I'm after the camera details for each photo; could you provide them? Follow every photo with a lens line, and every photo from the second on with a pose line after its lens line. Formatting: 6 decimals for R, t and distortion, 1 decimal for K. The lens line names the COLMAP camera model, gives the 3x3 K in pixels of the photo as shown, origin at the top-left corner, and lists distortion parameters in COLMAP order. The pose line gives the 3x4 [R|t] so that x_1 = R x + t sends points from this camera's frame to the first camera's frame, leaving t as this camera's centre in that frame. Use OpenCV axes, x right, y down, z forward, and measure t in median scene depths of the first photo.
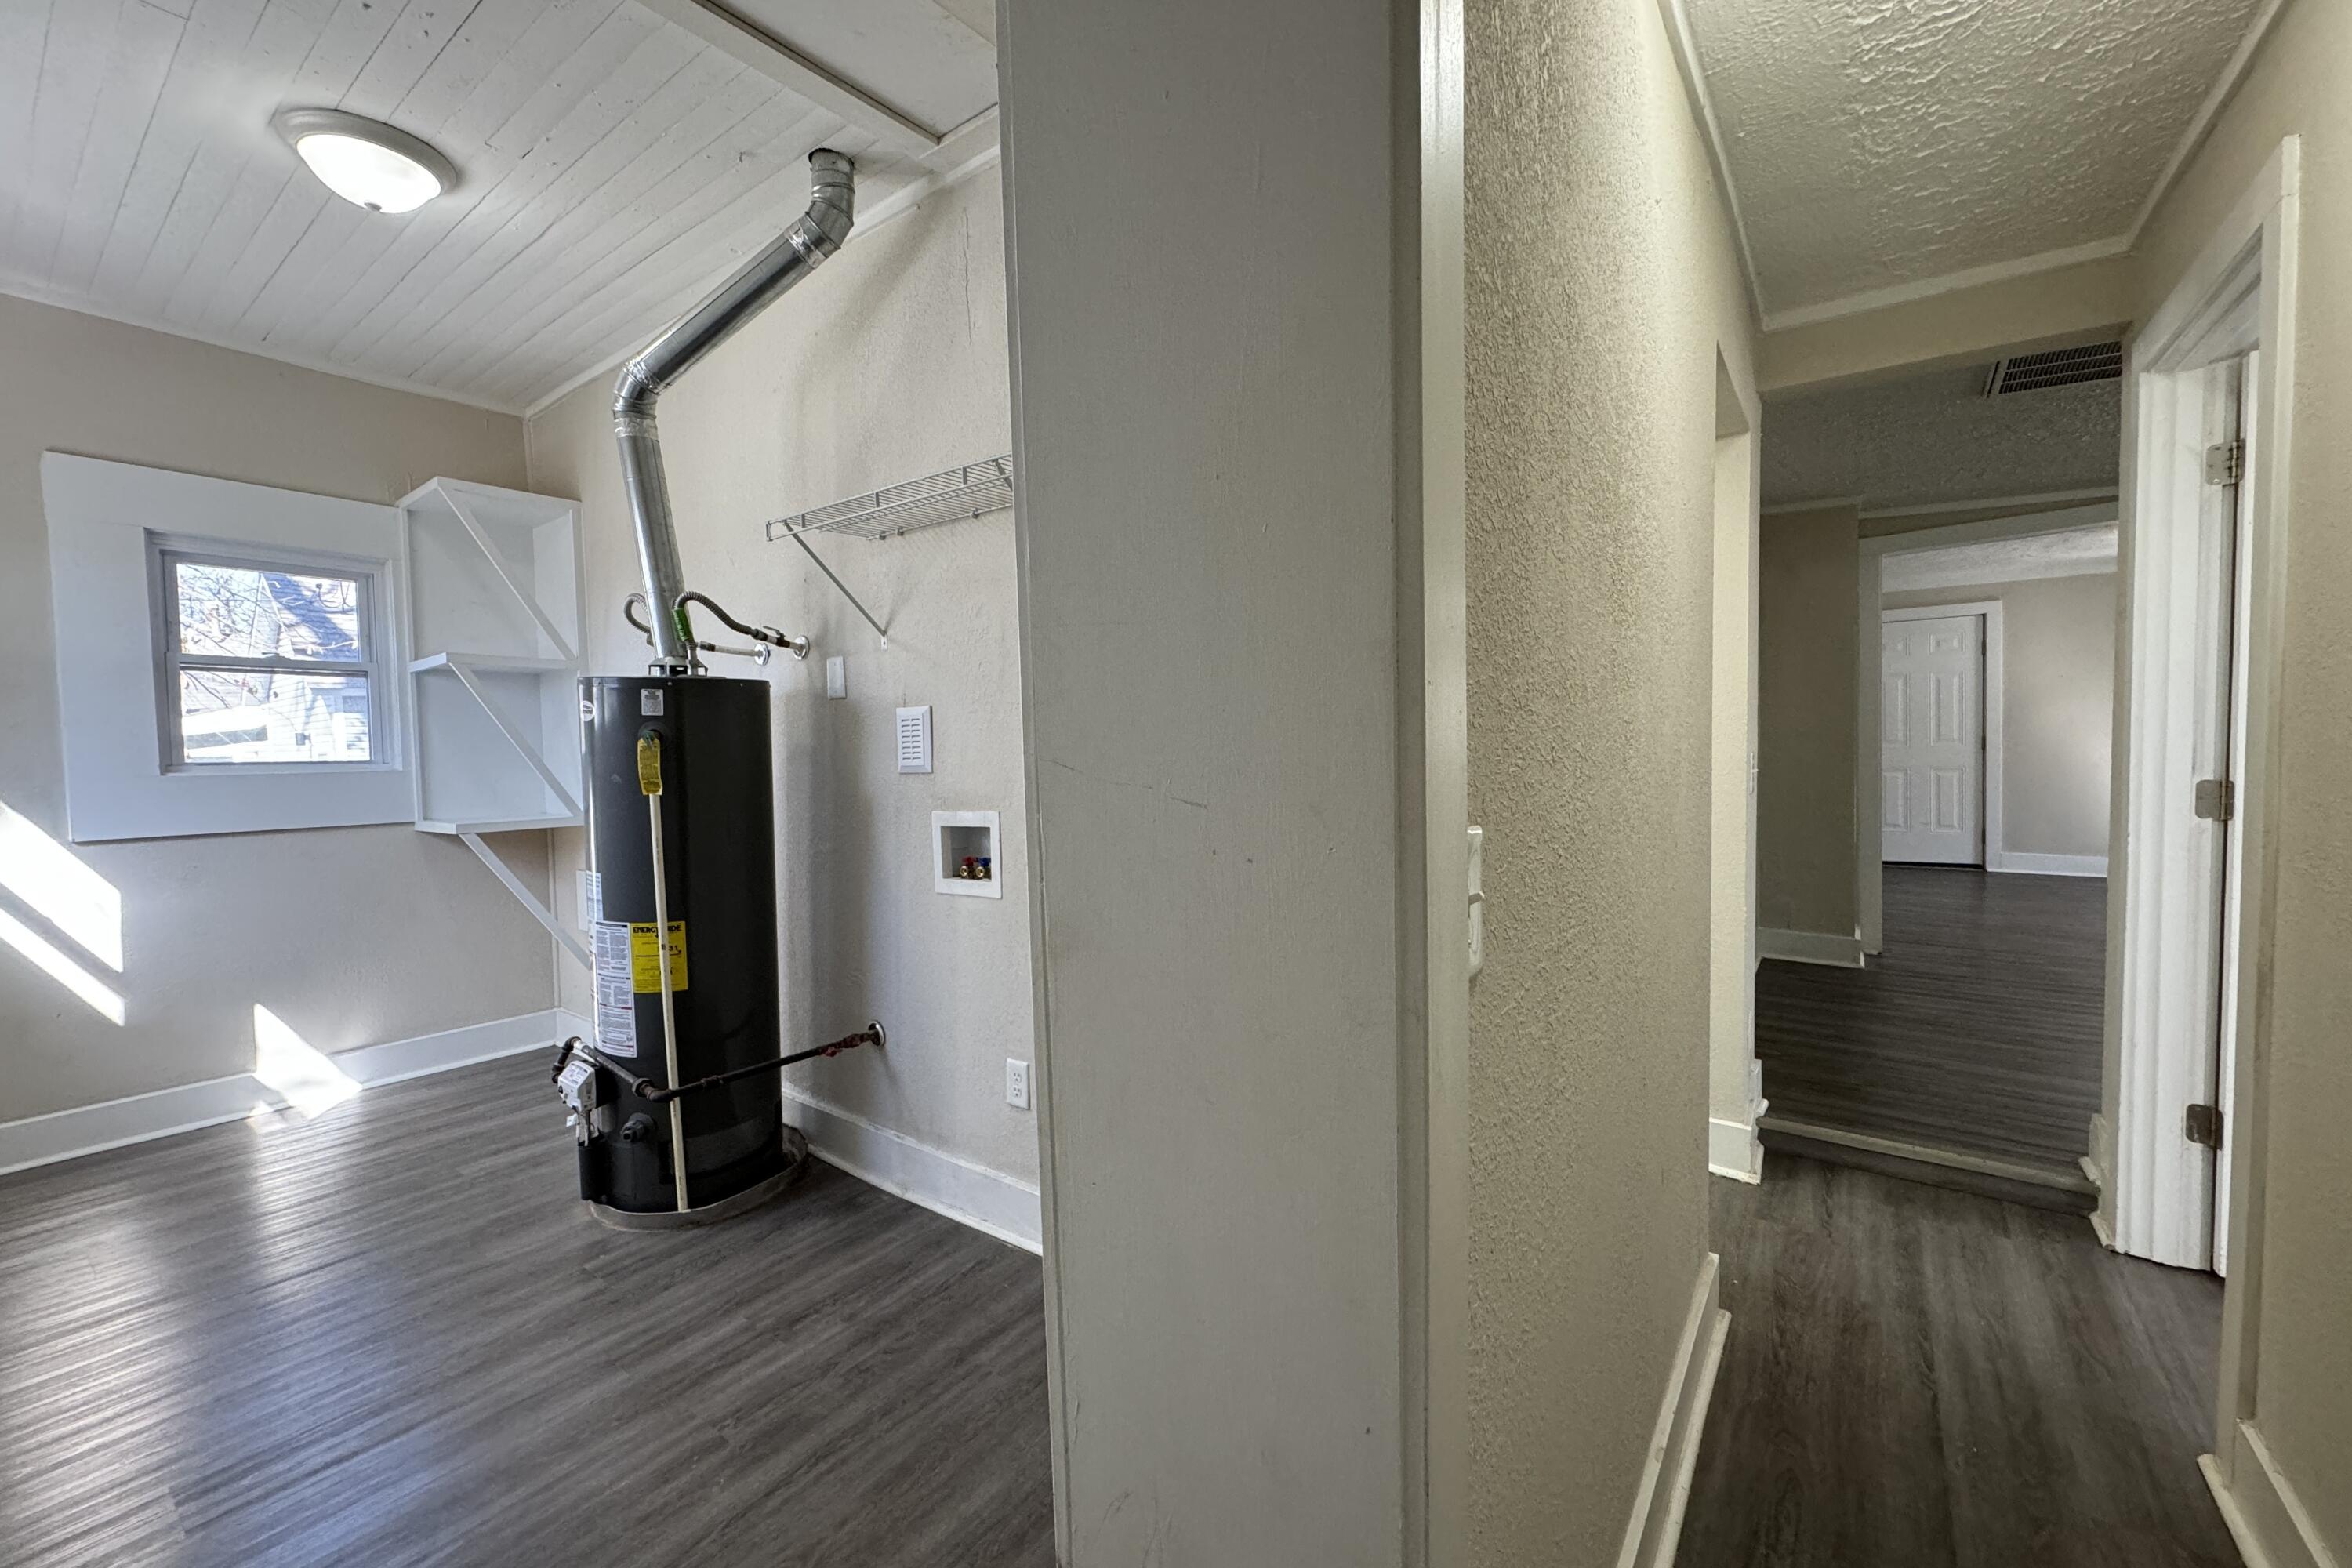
lens RADIAL K [[922.5, 0, 1176.0], [0, 922.5, 784.0], [0, 0, 1]] dist [-0.000388, -0.000025]
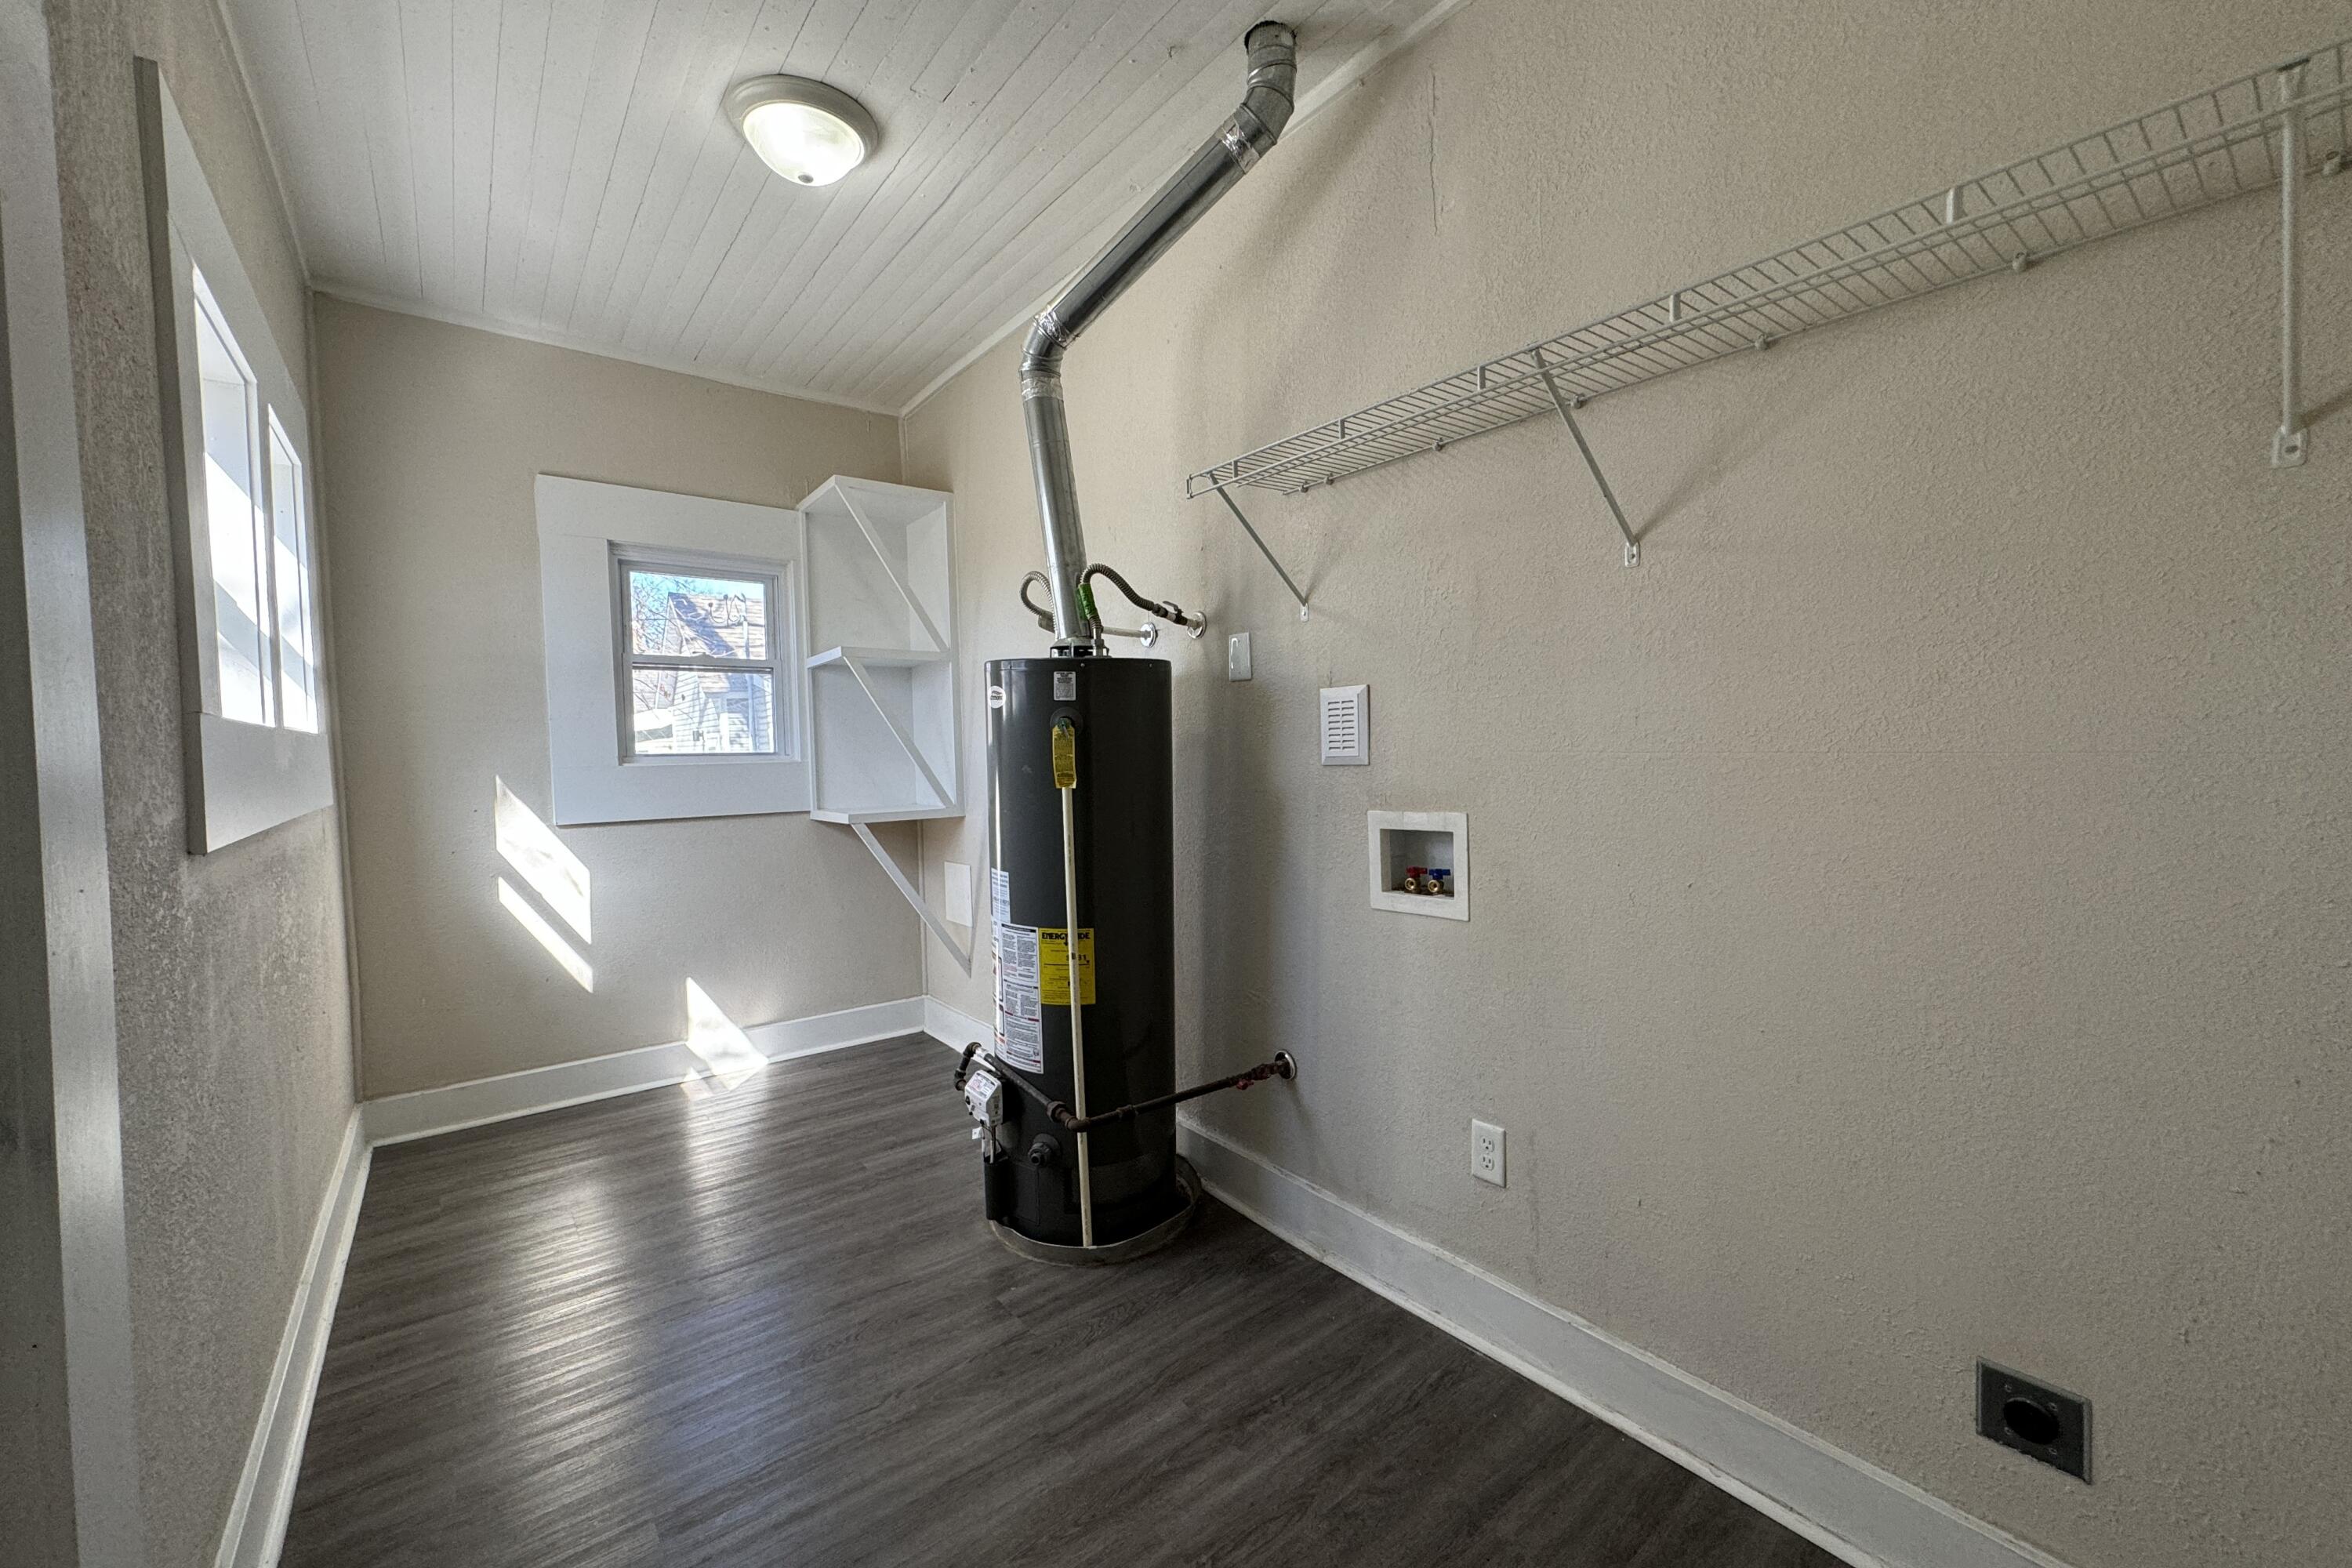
lens RADIAL K [[915.0, 0, 1176.0], [0, 915.0, 784.0], [0, 0, 1]] dist [0.000595, -0.000055]
pose [[0.964283, 0.007510, -0.264766, -0.212326], [-0.005635, 0.999953, 0.007840, -0.000168], [0.264813, -0.006068, 0.964281, 0.153873]]
